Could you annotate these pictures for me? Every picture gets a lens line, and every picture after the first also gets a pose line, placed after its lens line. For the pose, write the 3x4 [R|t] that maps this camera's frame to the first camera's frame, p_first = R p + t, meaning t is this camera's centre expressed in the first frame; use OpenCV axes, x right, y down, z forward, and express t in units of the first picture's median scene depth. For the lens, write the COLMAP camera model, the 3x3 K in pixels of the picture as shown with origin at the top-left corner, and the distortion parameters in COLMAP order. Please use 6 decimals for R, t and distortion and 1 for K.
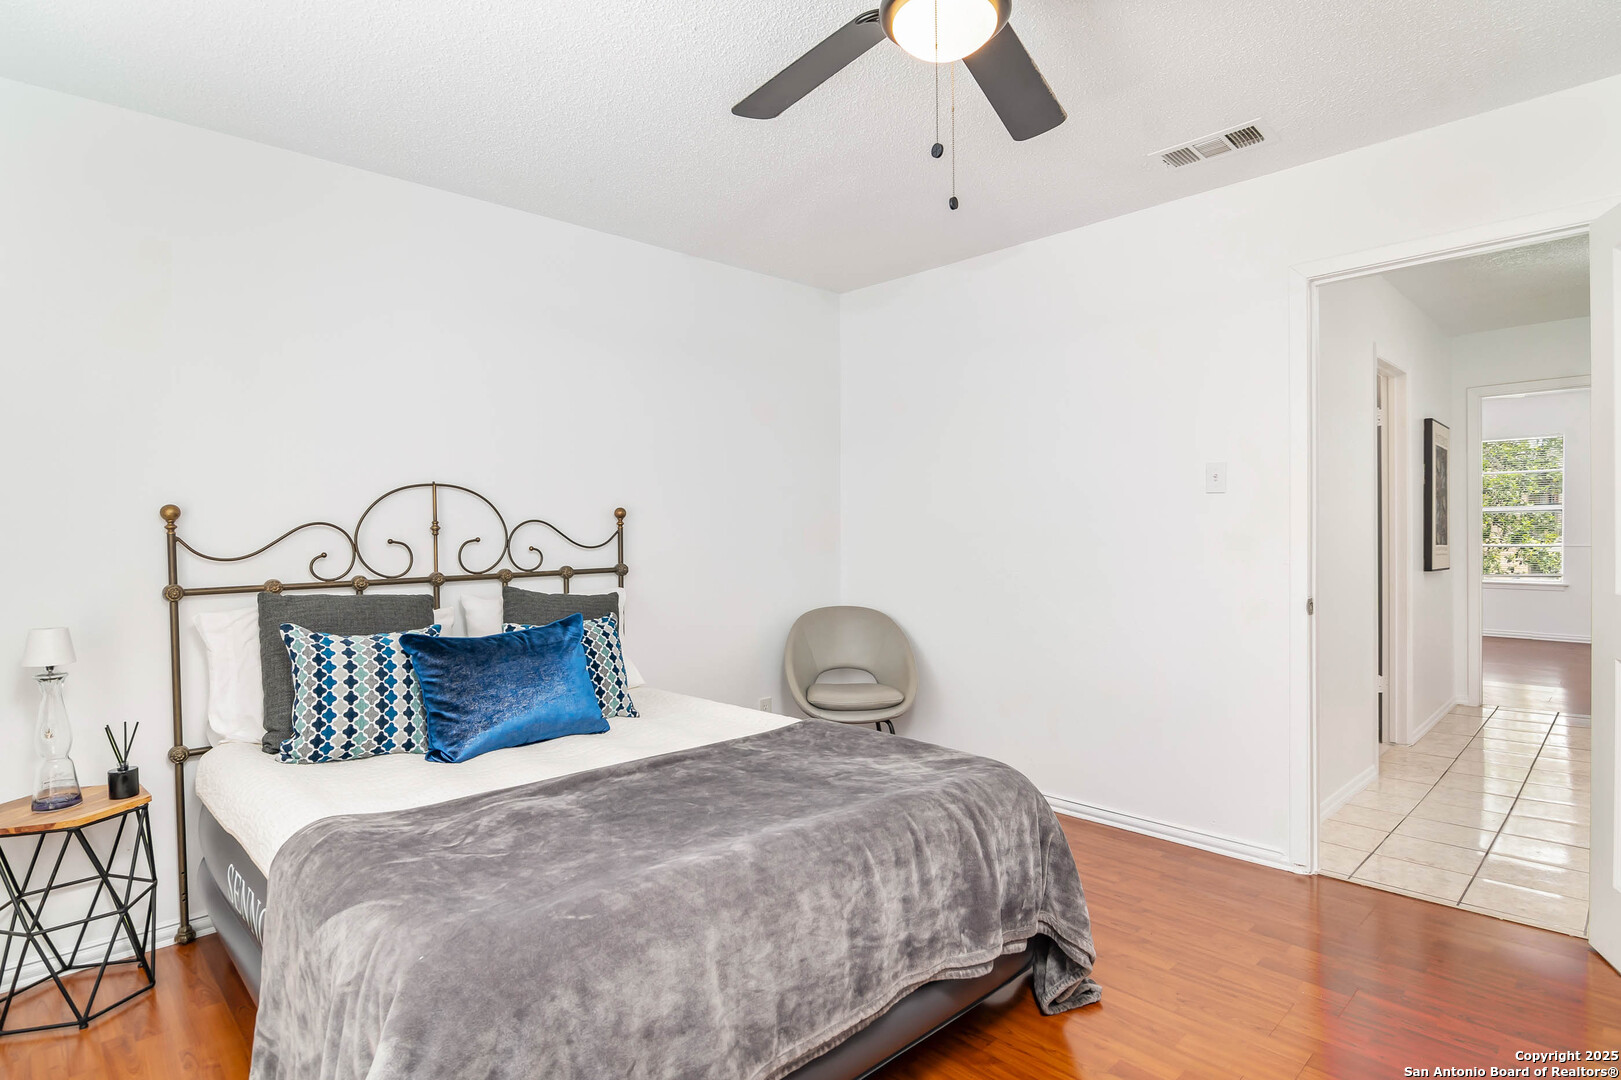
lens RADIAL K [[832.5, 0, 804.2], [0, 832.5, 536.2], [0, 0, 1]] dist [-0.011341, -0.000700]
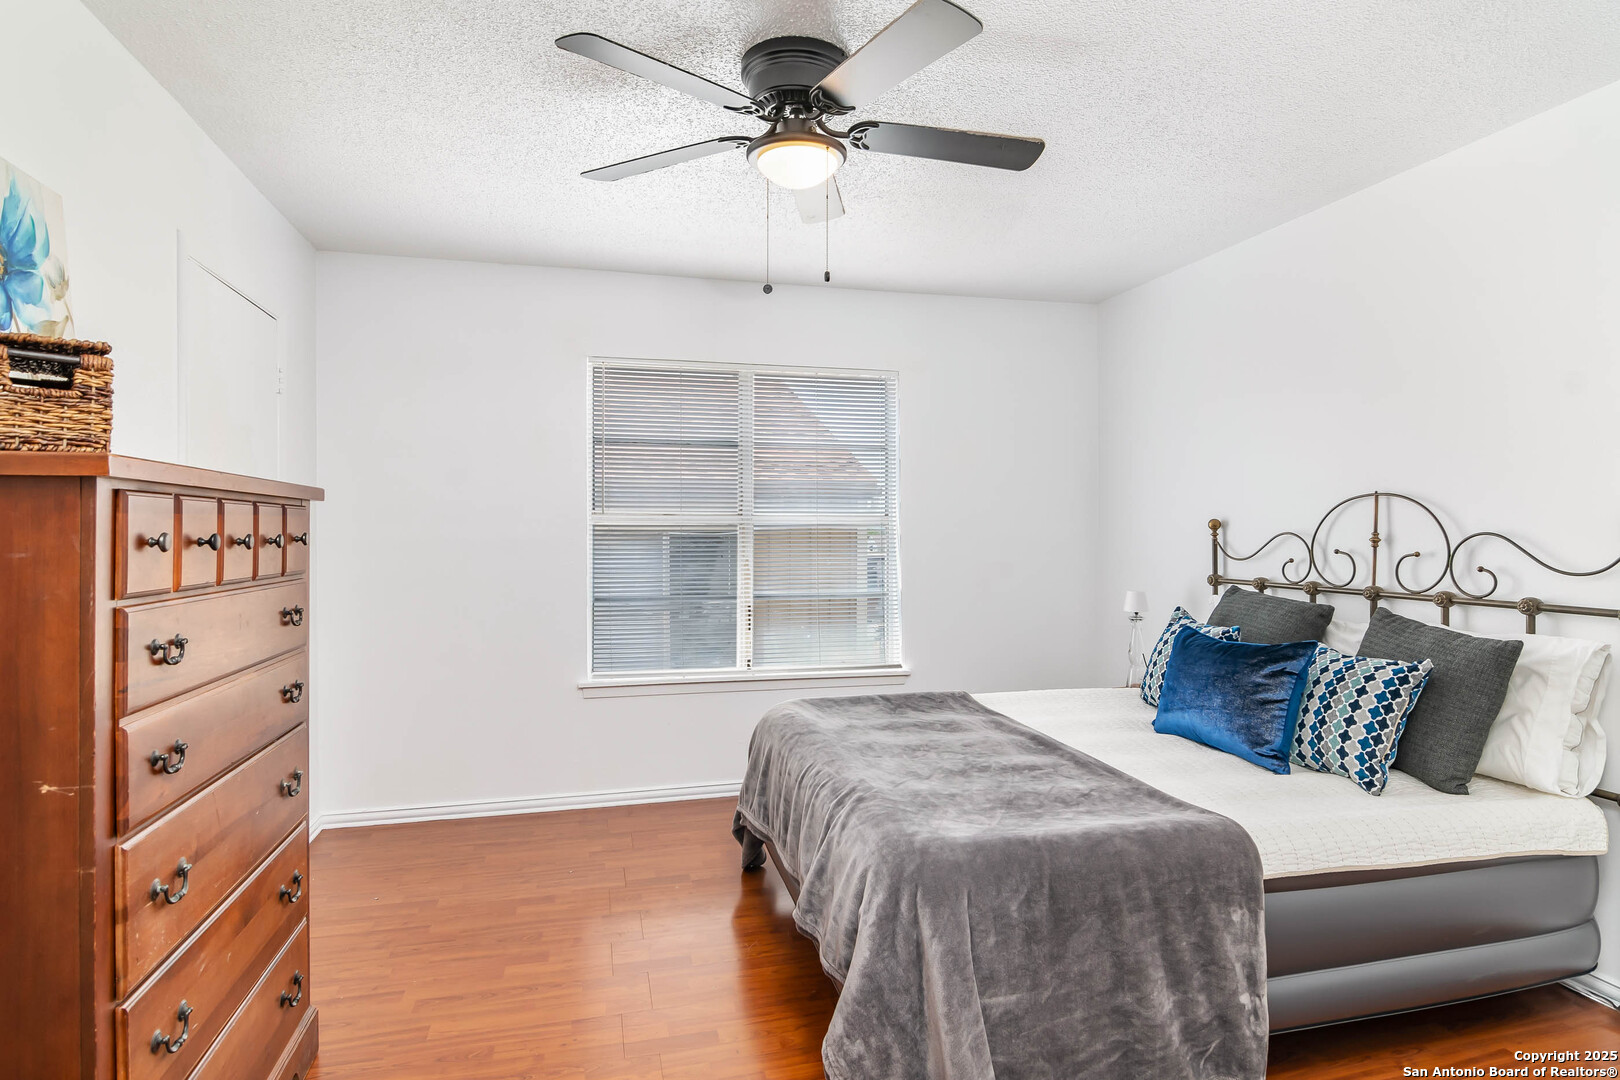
lens RADIAL K [[832.0, 0, 803.7], [0, 832.0, 536.2], [0, 0, 1]] dist [-0.011341, -0.000700]
pose [[-0.475912, 0.009388, -0.879443, 0.703642], [-0.022789, 0.999476, 0.023002, -0.020387], [0.879198, 0.030988, -0.475448, 0.876451]]
